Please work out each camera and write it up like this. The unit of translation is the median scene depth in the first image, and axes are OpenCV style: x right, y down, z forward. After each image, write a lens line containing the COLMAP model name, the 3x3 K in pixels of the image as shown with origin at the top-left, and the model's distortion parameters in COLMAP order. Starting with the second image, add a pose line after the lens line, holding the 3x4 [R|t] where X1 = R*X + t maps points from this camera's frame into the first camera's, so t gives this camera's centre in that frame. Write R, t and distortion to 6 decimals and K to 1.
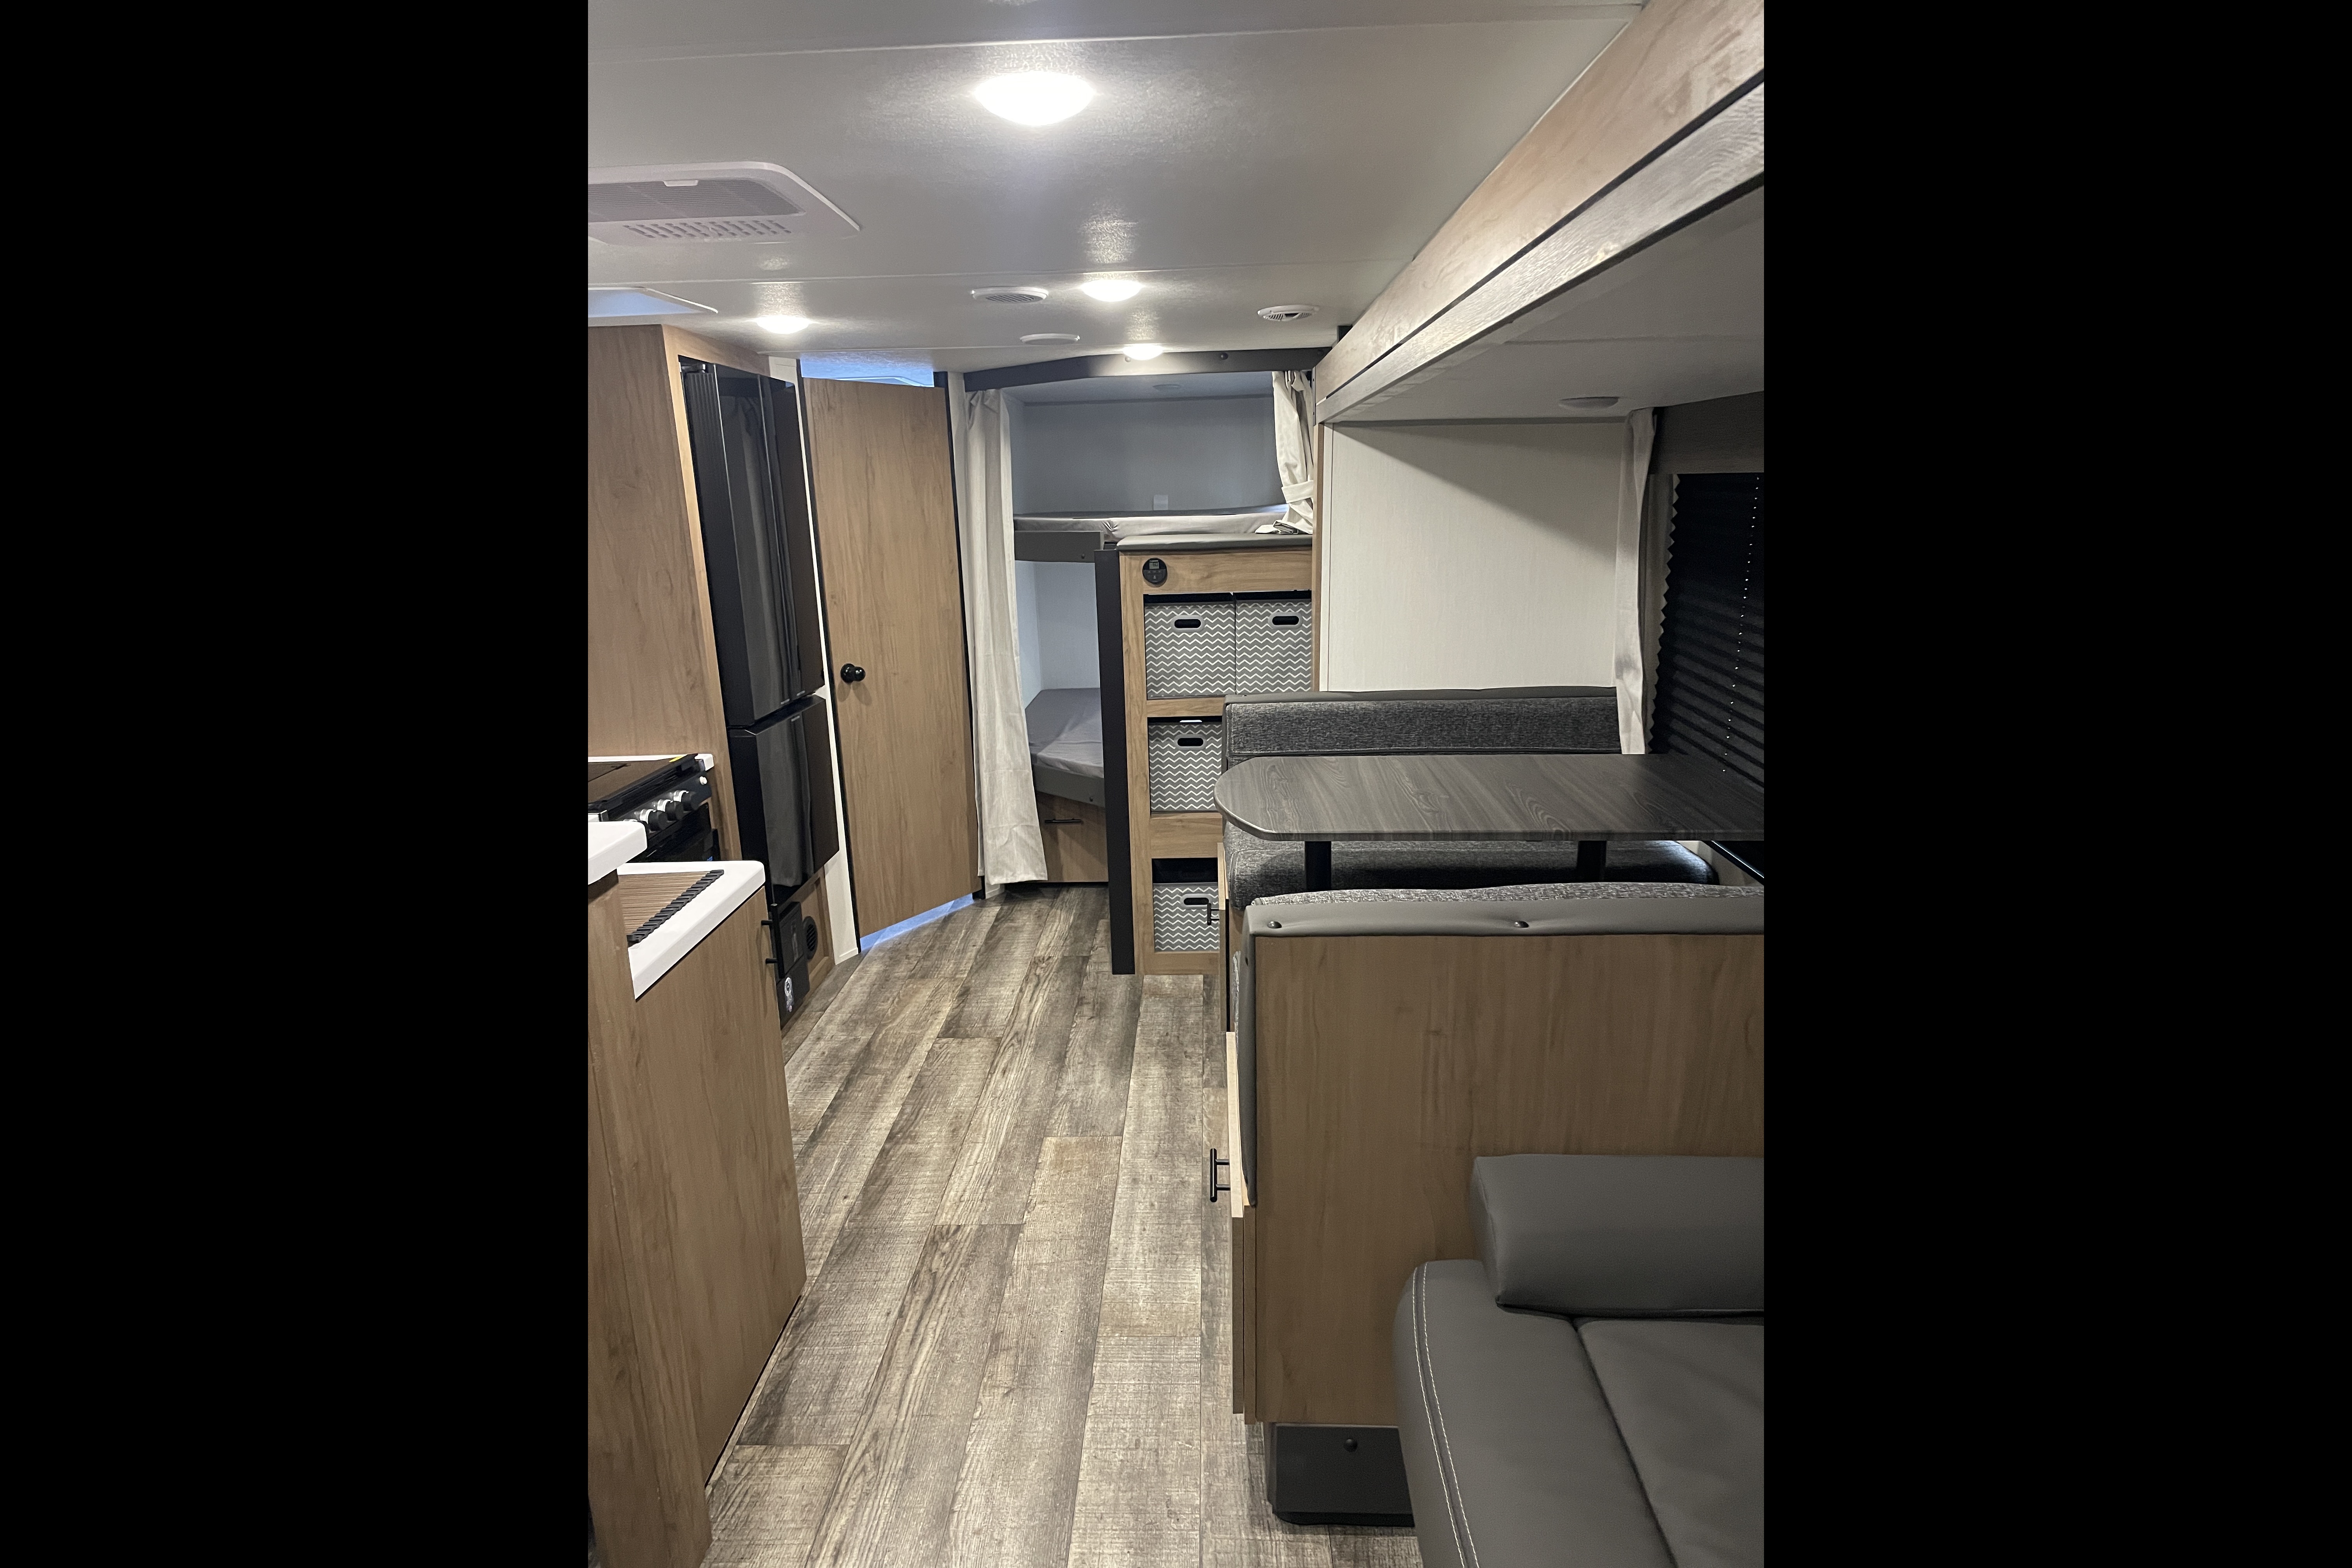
lens RADIAL K [[1153.8, 0, 1176.0], [0, 1153.8, 784.0], [0, 0, 1]] dist [0.000437, -0.000061]
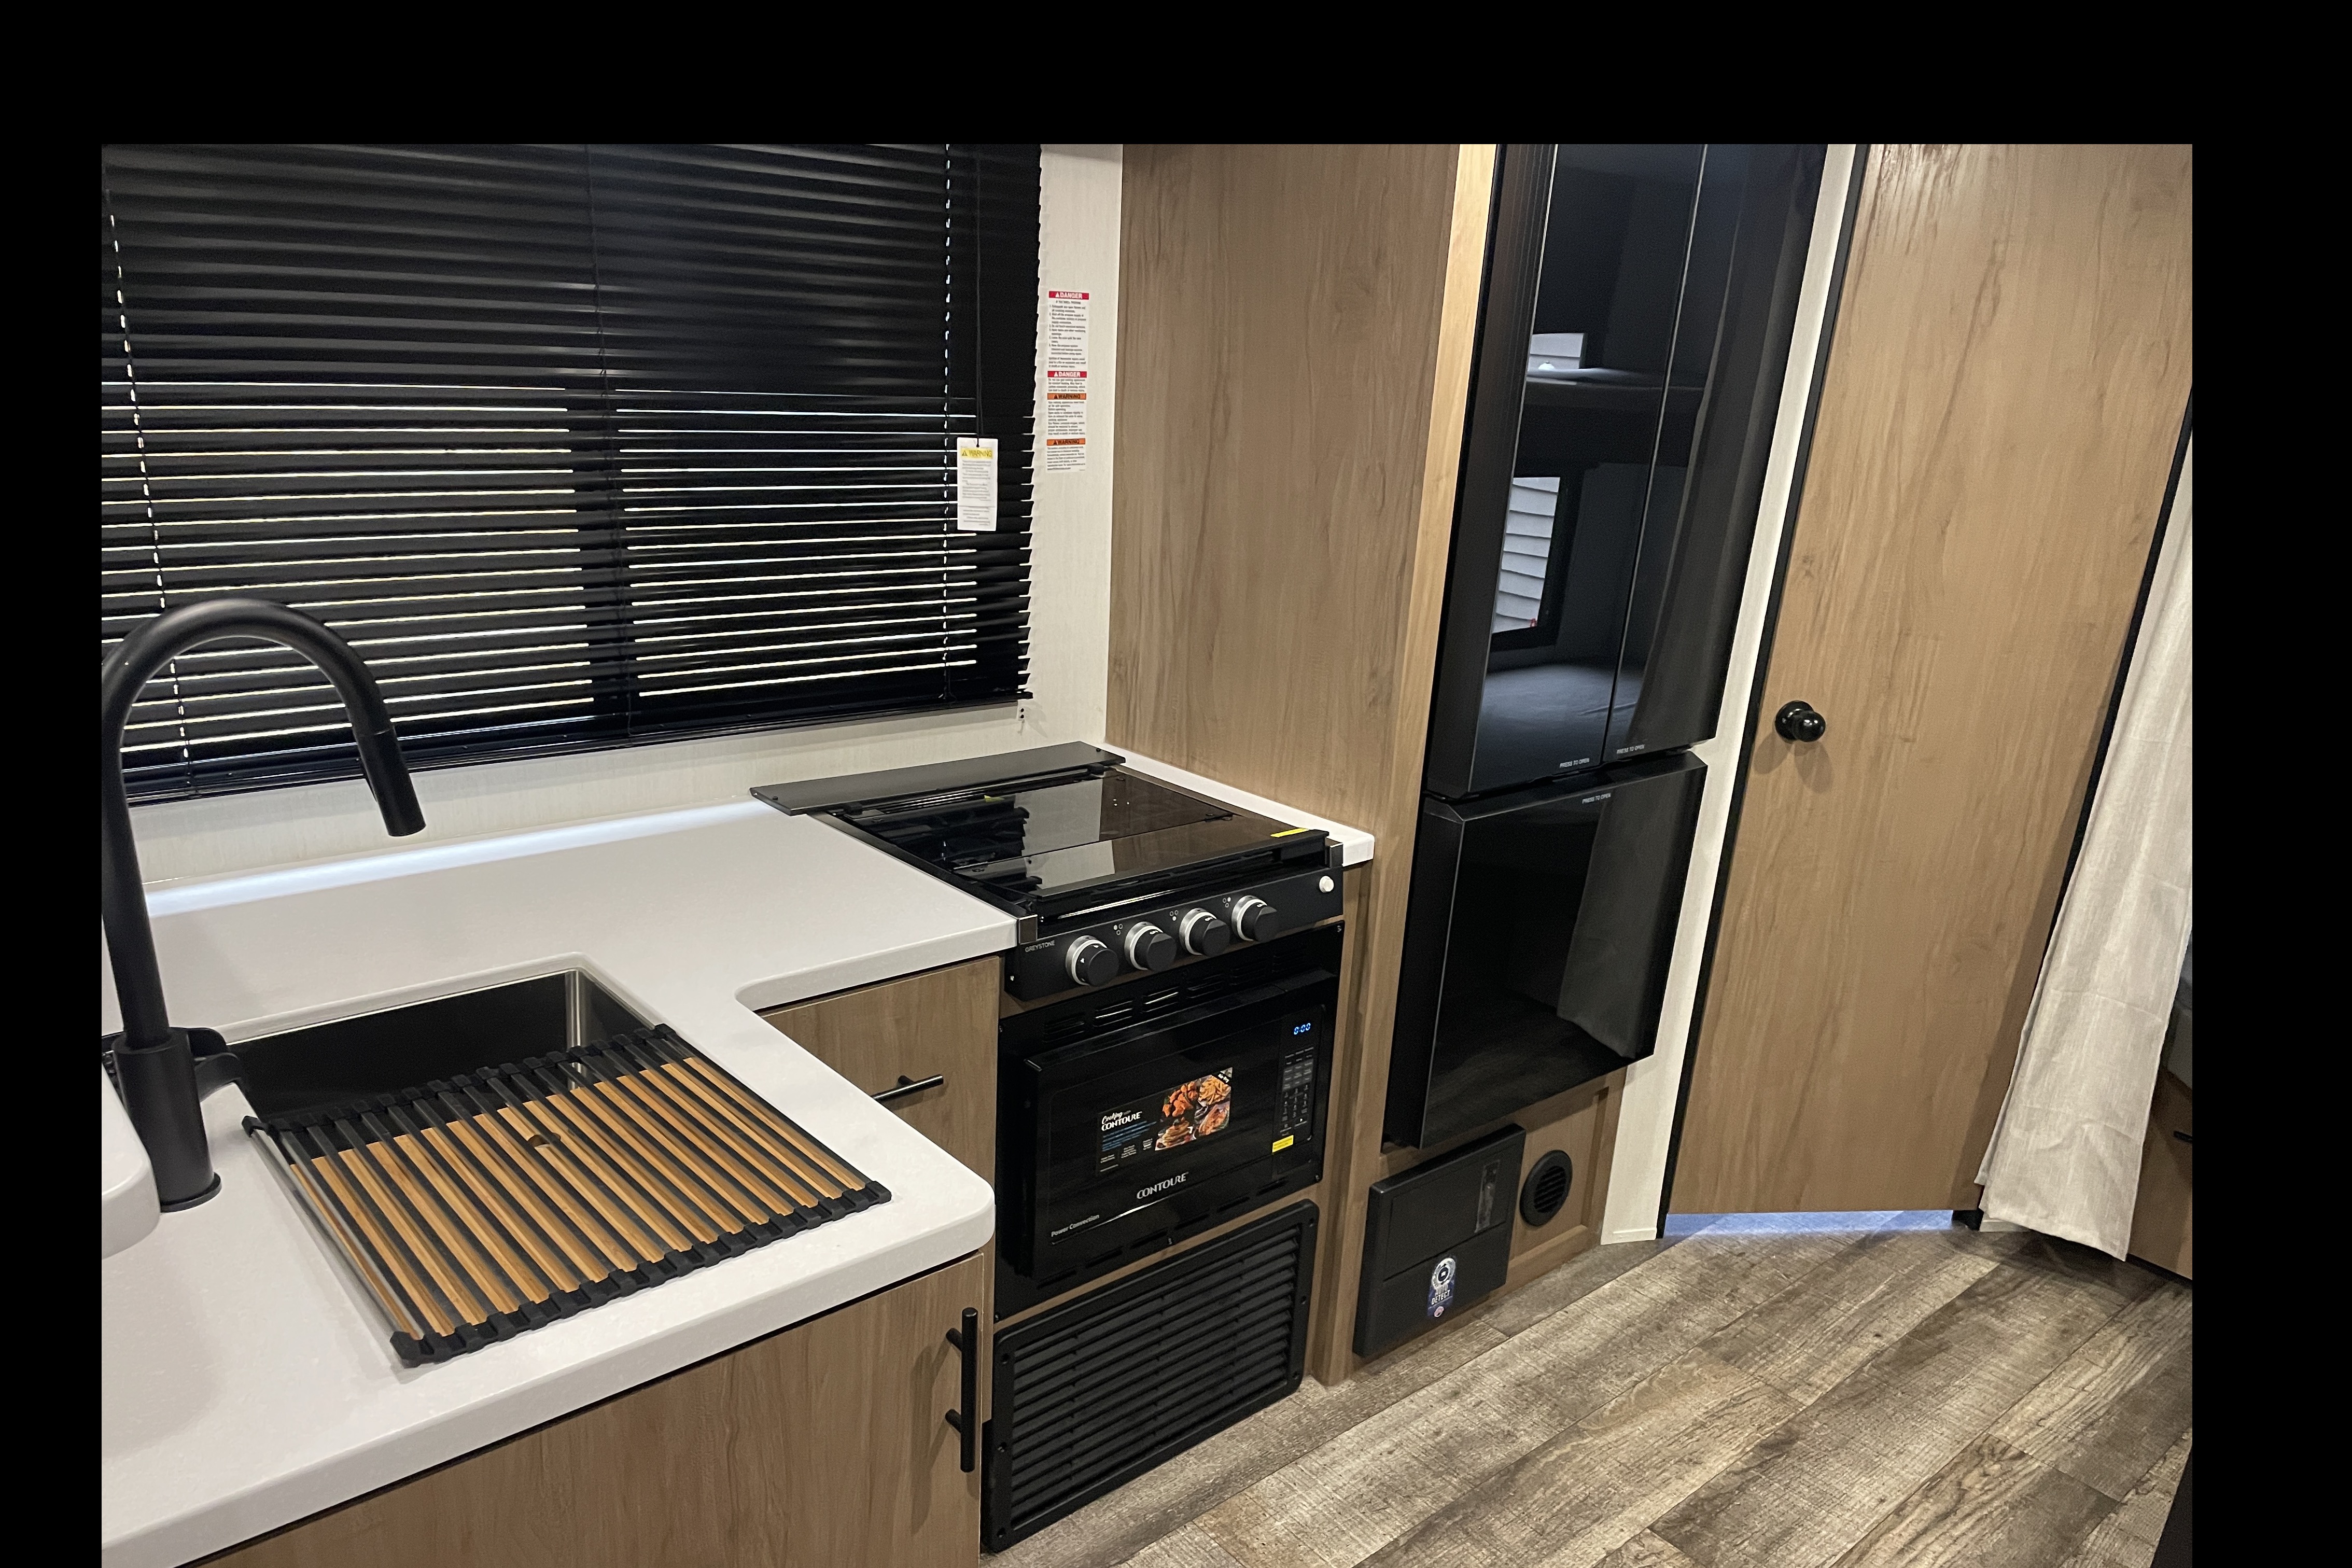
lens RADIAL K [[1573.1, 0, 1189.8], [0, 1573.1, 917.2], [0, 0, 1]] dist [0.089321, -0.102705]
pose [[0.670350, 0.316973, -0.670940, 0.022471], [-0.248319, 0.947870, 0.199702, -0.086766], [0.699263, 0.032737, 0.714114, 0.339261]]
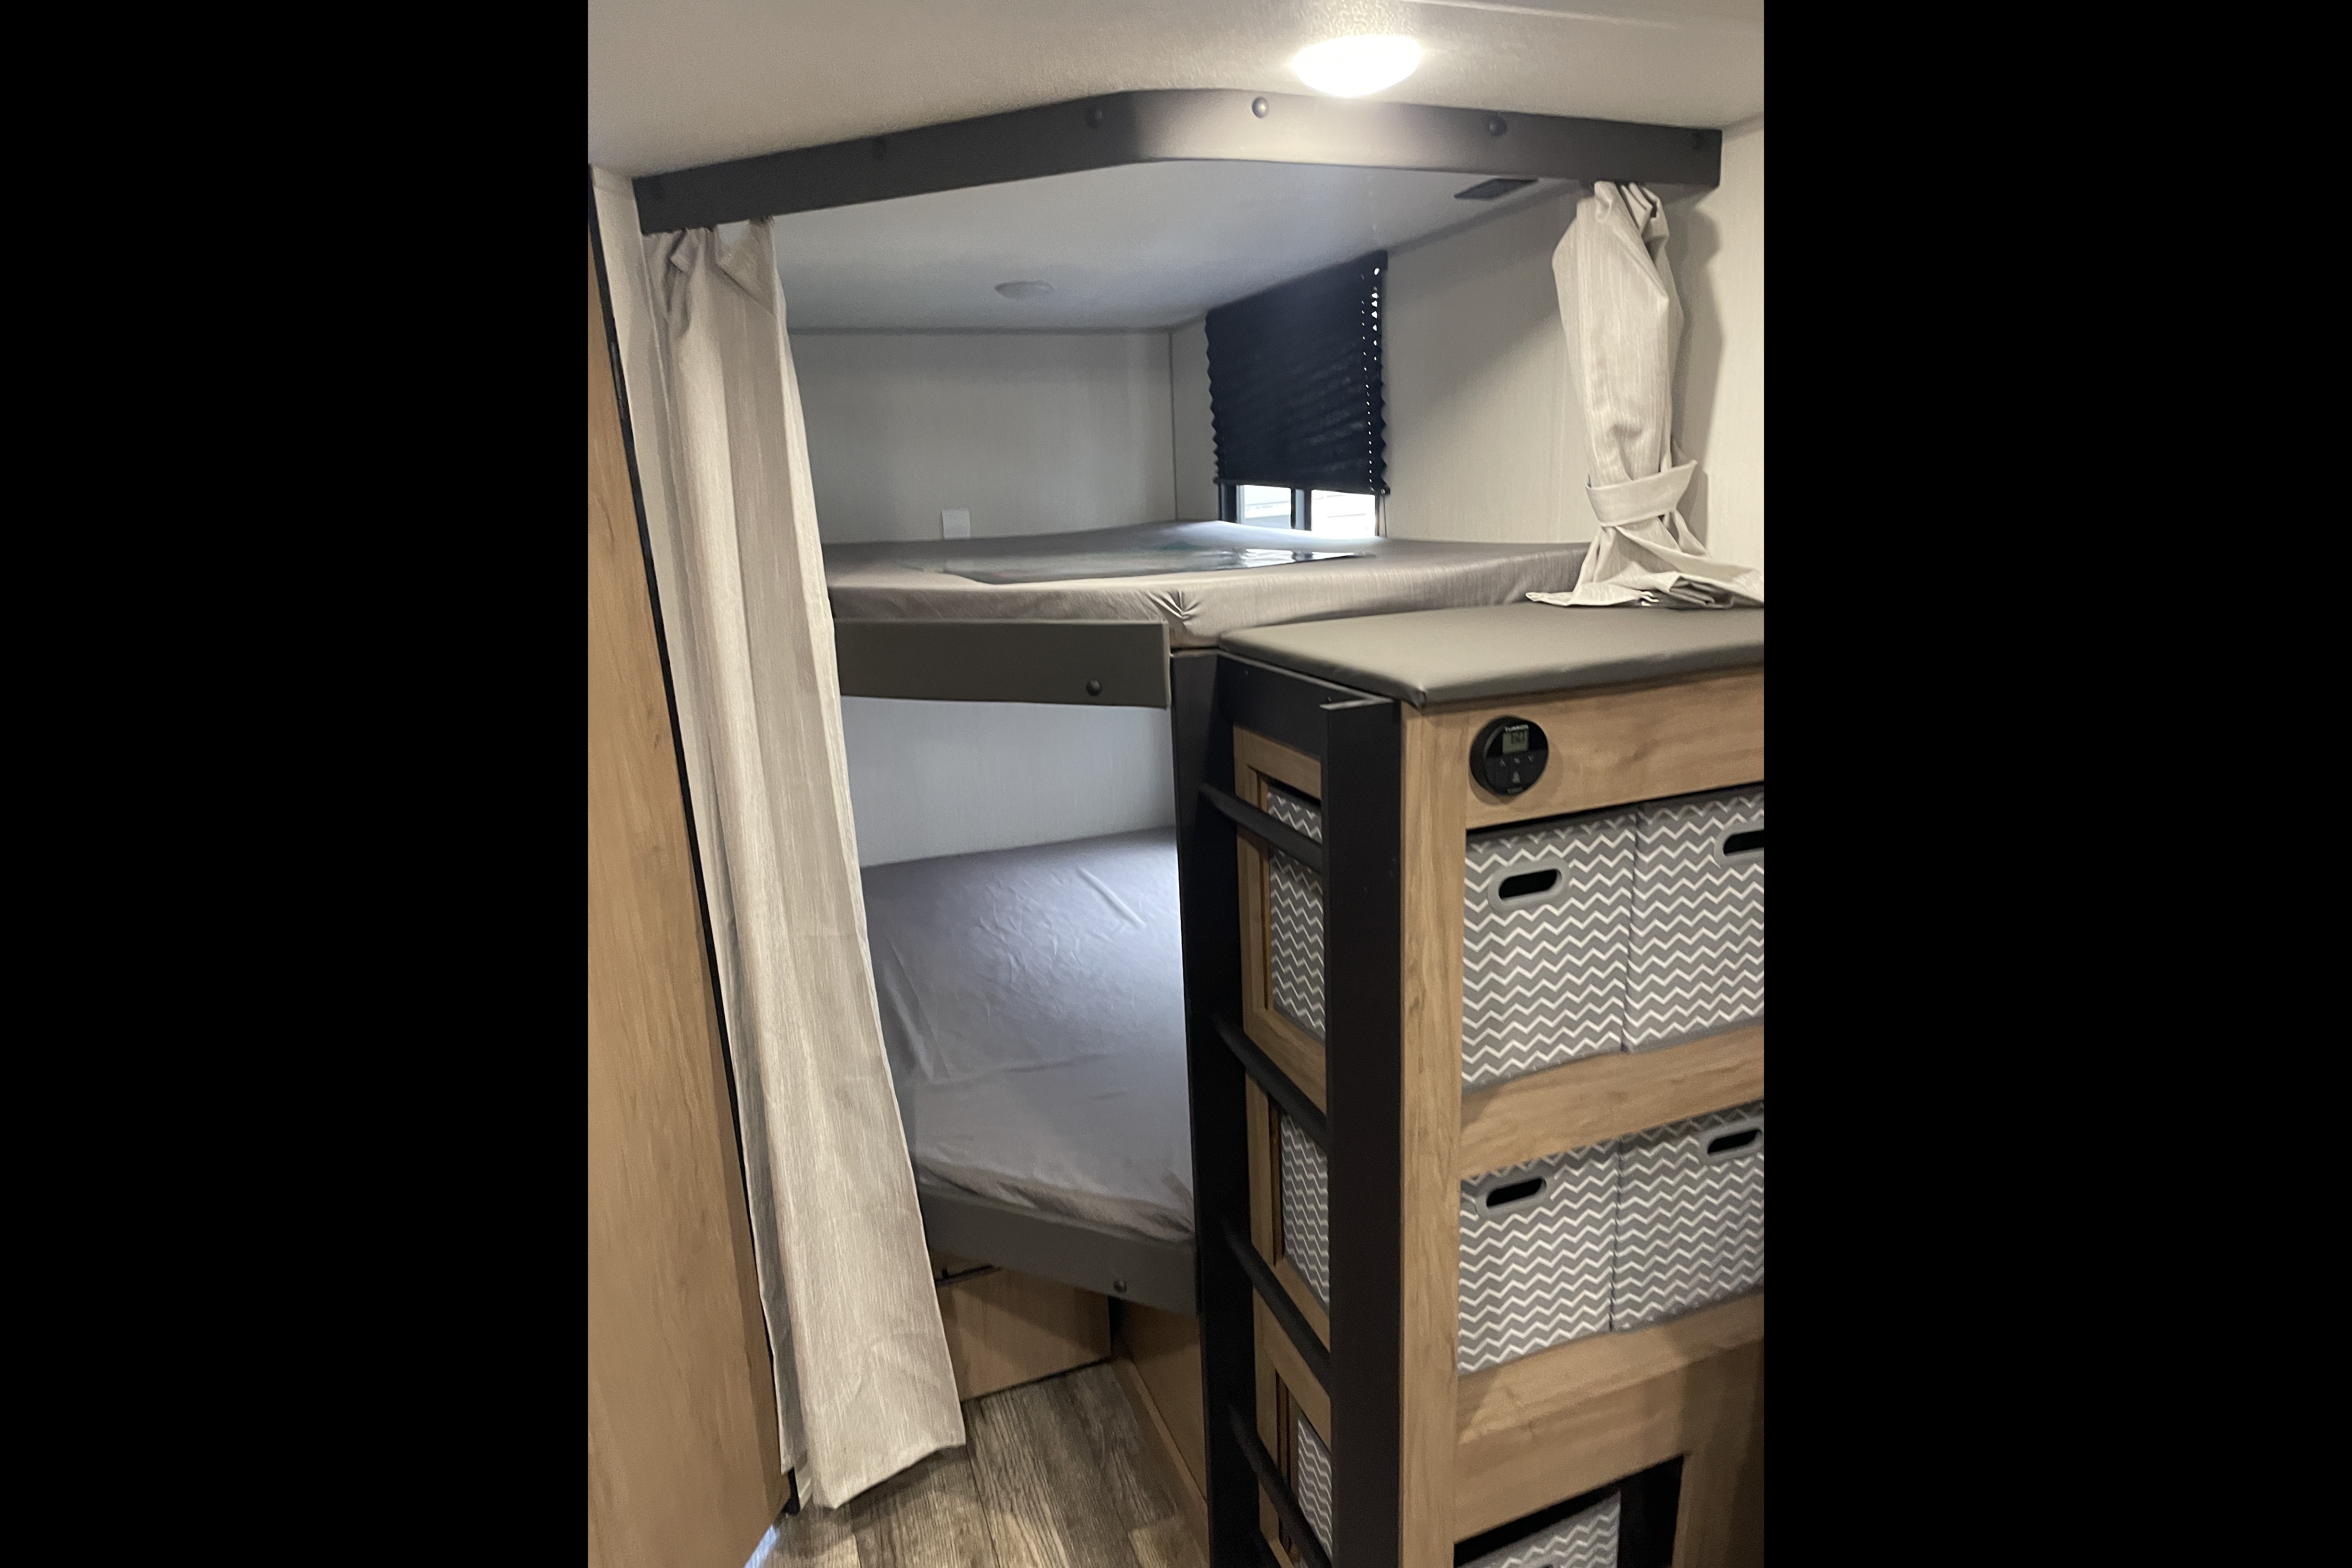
lens RADIAL K [[1168.1, 0, 1176.0], [0, 1168.1, 784.0], [0, 0, 1]] dist [-0.001017, -0.000295]
pose [[0.923514, -0.109026, 0.367743, -0.192621], [0.112644, 0.993567, 0.011683, -0.167749], [-0.366651, 0.030634, 0.929854, 0.649187]]
